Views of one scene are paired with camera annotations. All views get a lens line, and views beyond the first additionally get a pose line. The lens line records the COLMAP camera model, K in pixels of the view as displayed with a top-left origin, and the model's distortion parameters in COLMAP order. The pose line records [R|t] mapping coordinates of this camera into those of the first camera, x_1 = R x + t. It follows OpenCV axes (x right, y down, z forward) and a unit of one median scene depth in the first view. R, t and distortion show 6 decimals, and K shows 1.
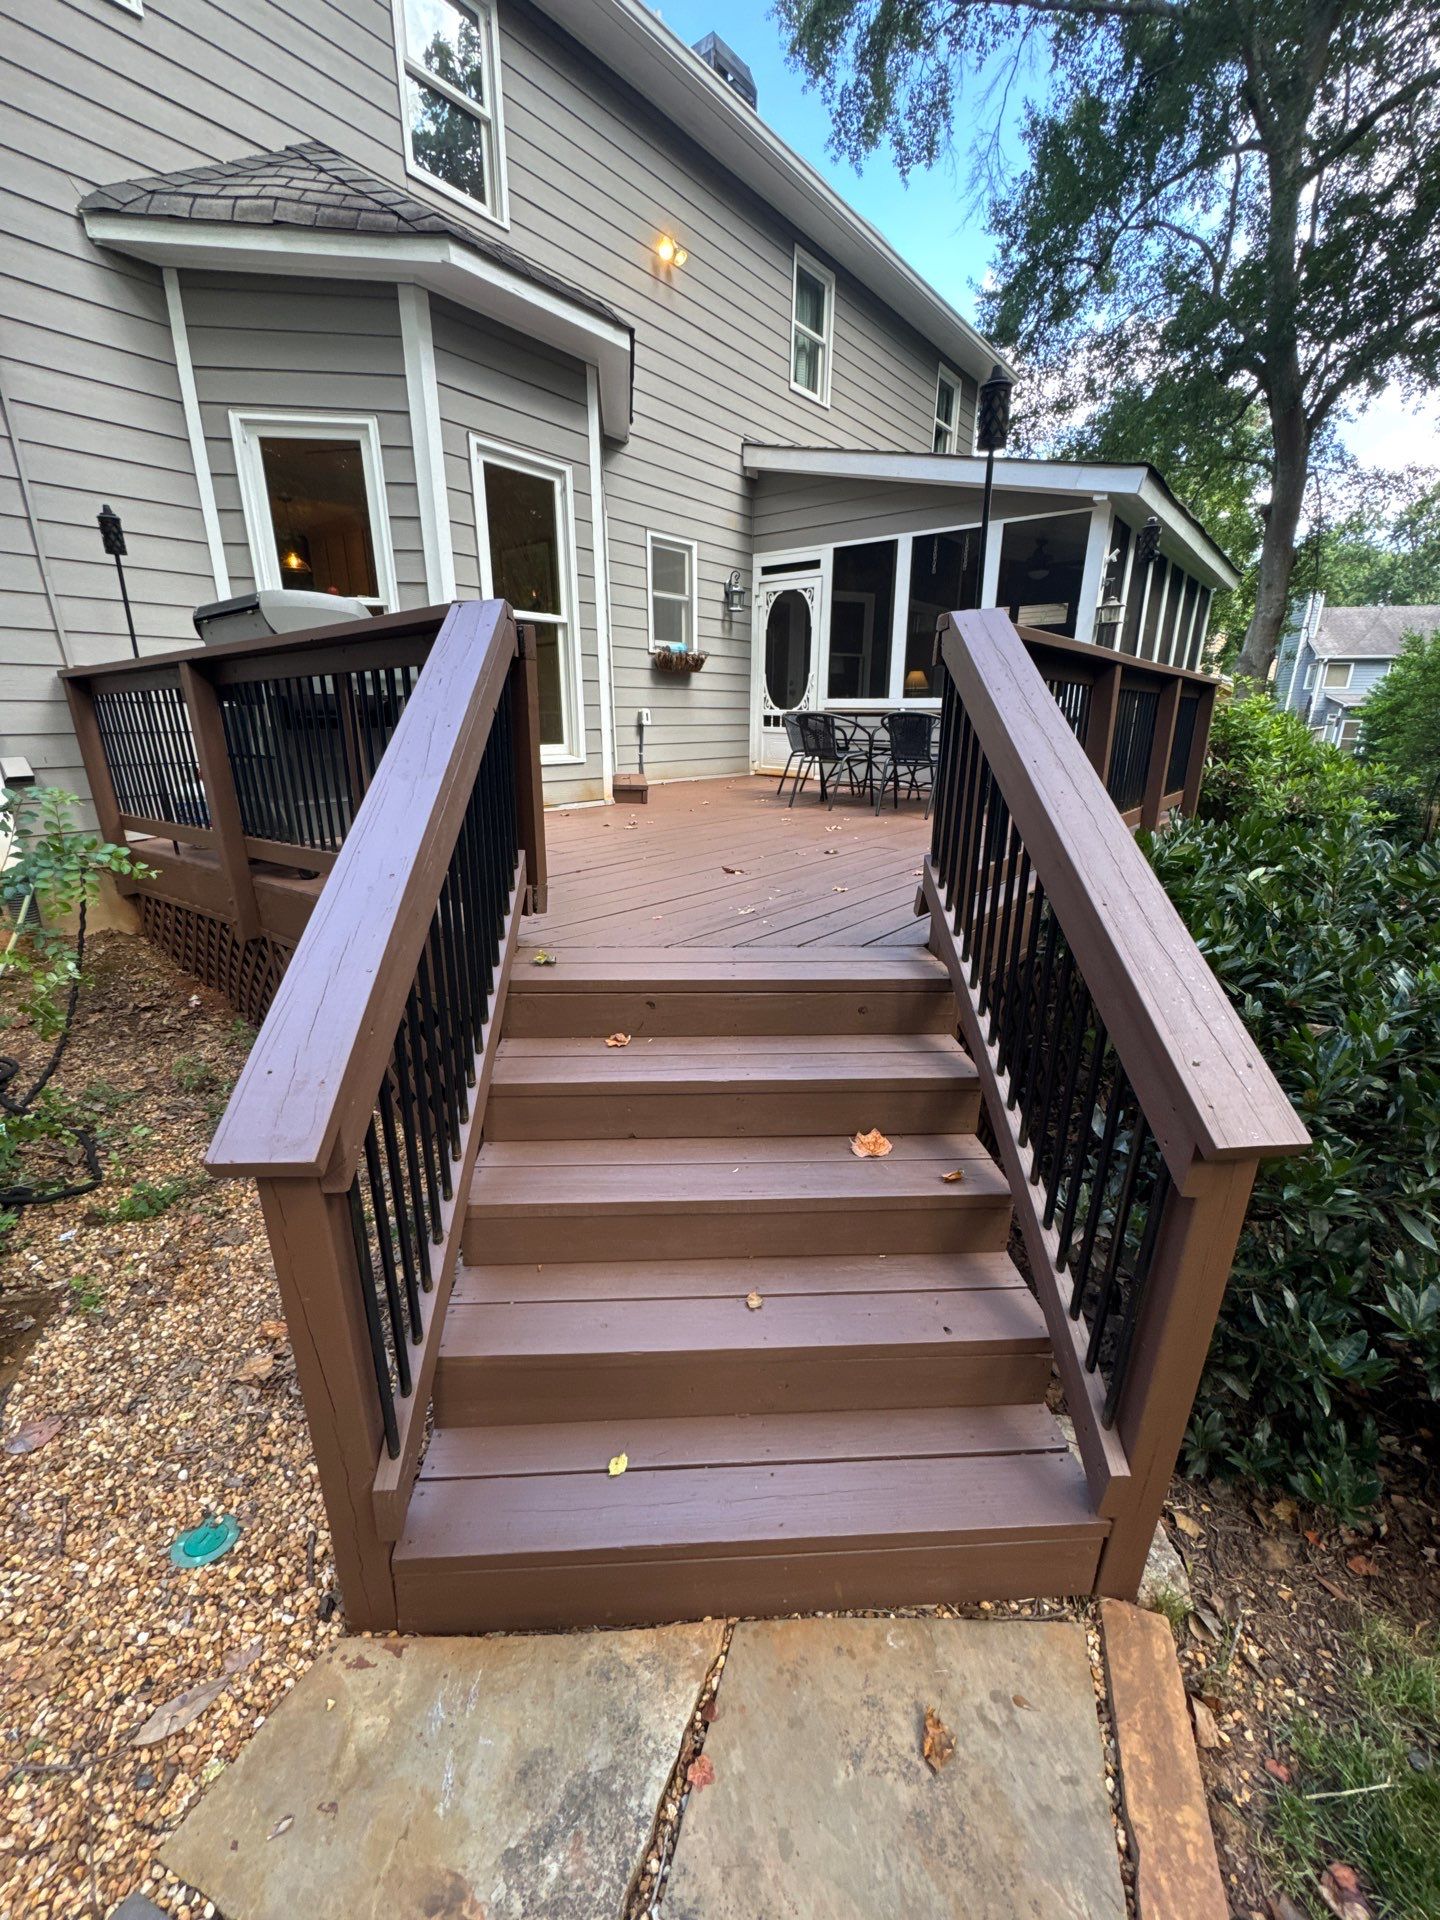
lens RADIAL K [[765.3, 0, 719.6], [0, 765.3, 960.4], [0, 0, 1]] dist [-0.002857, 0.000145]
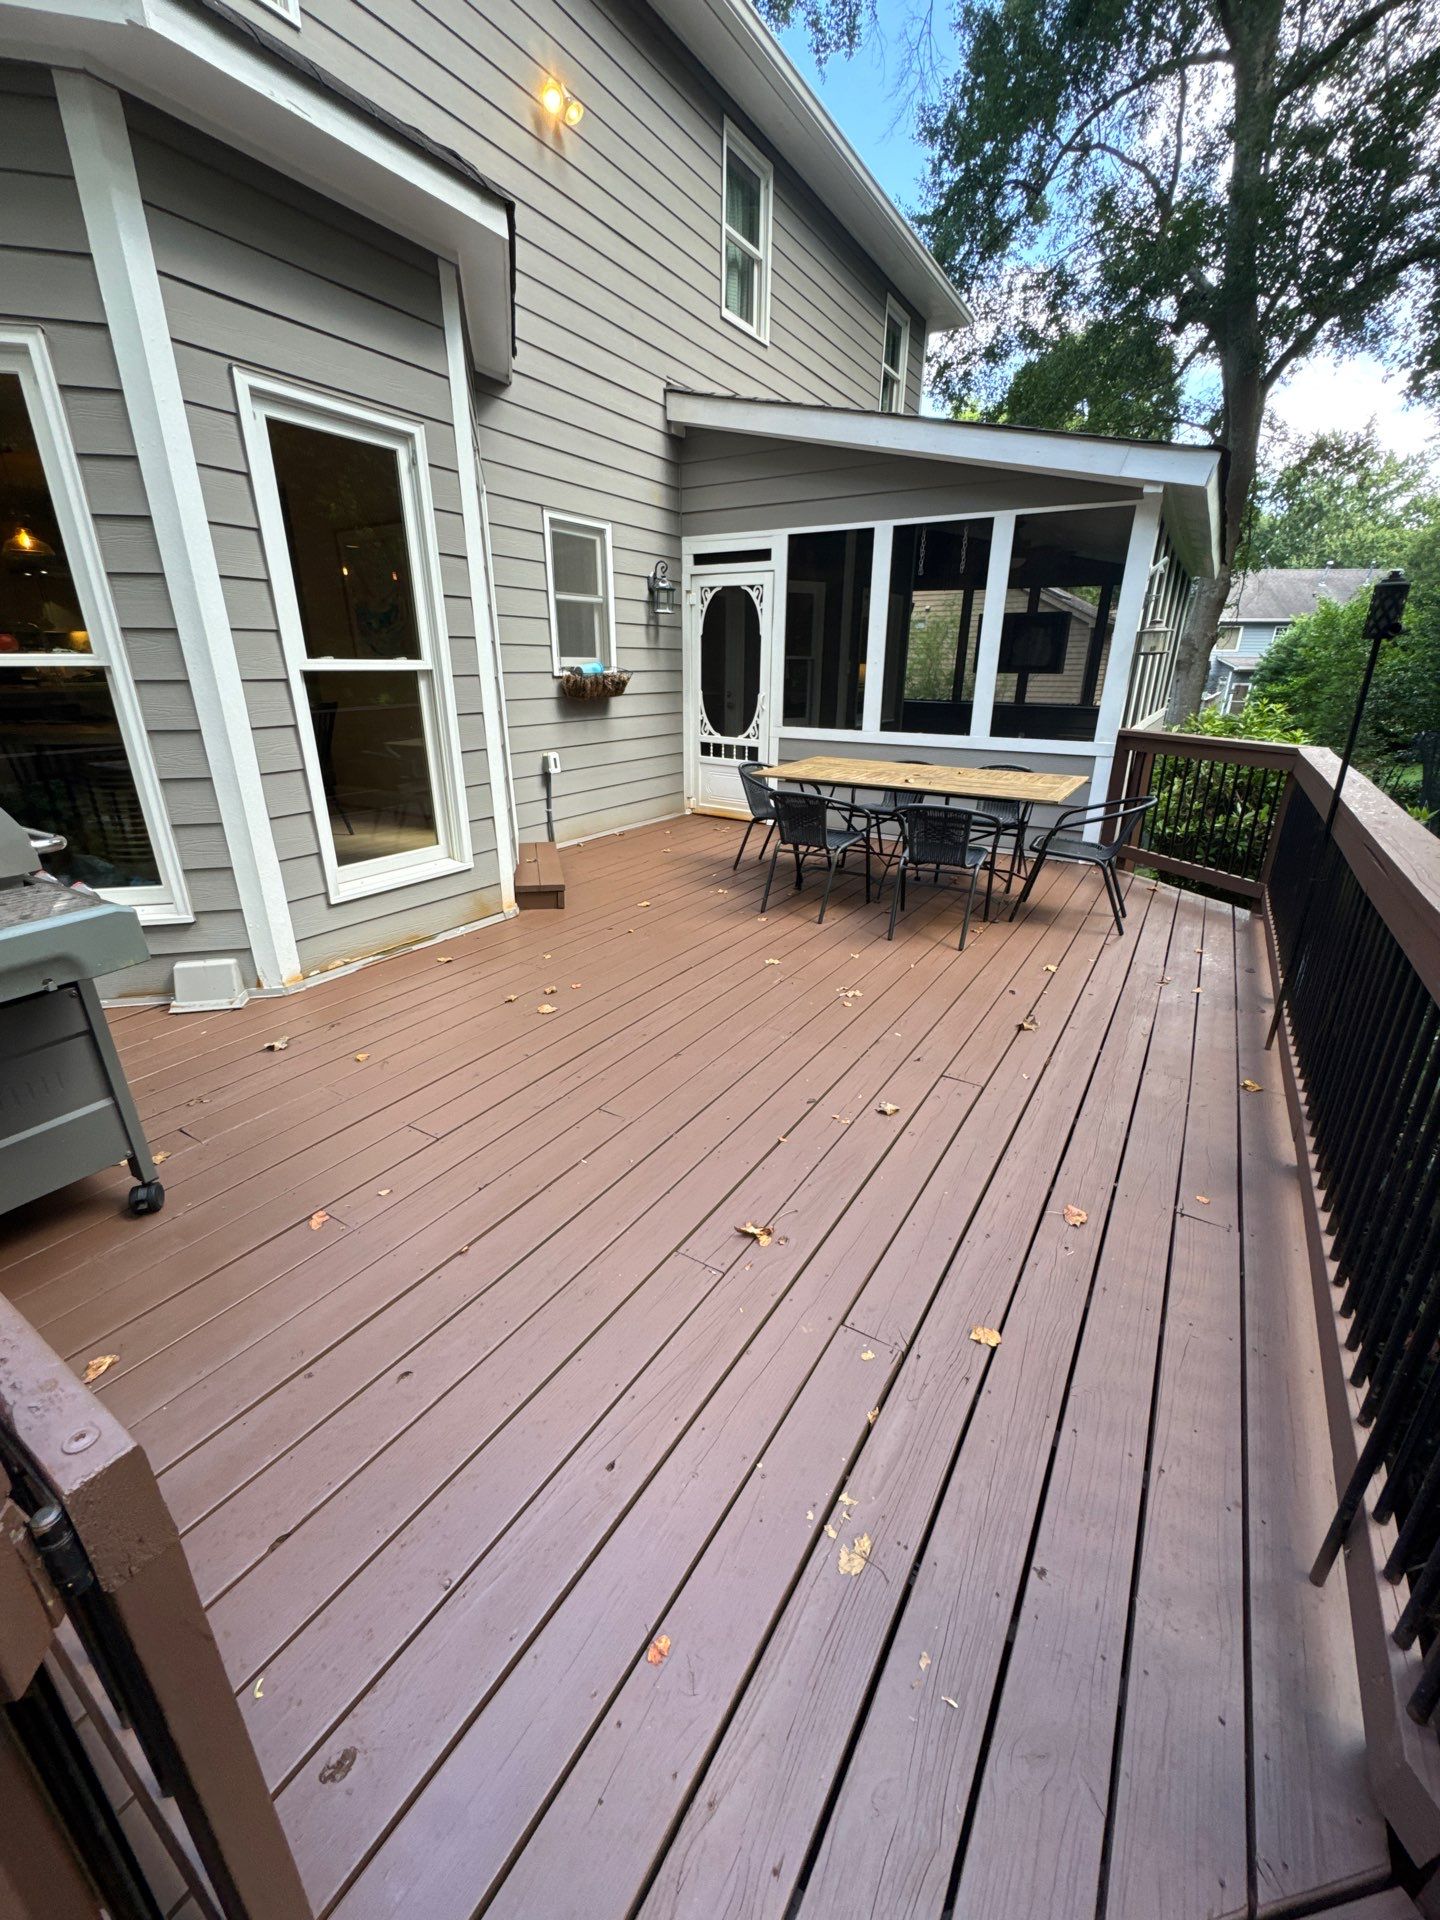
lens RADIAL K [[765.3, 0, 719.3], [0, 765.3, 957.2], [0, 0, 1]] dist [-0.002857, 0.000145]
pose [[0.992417, -0.042483, 0.115345, -0.030296], [0.035972, 0.997671, 0.057954, -0.170334], [-0.117538, -0.053365, 0.991633, 0.231055]]
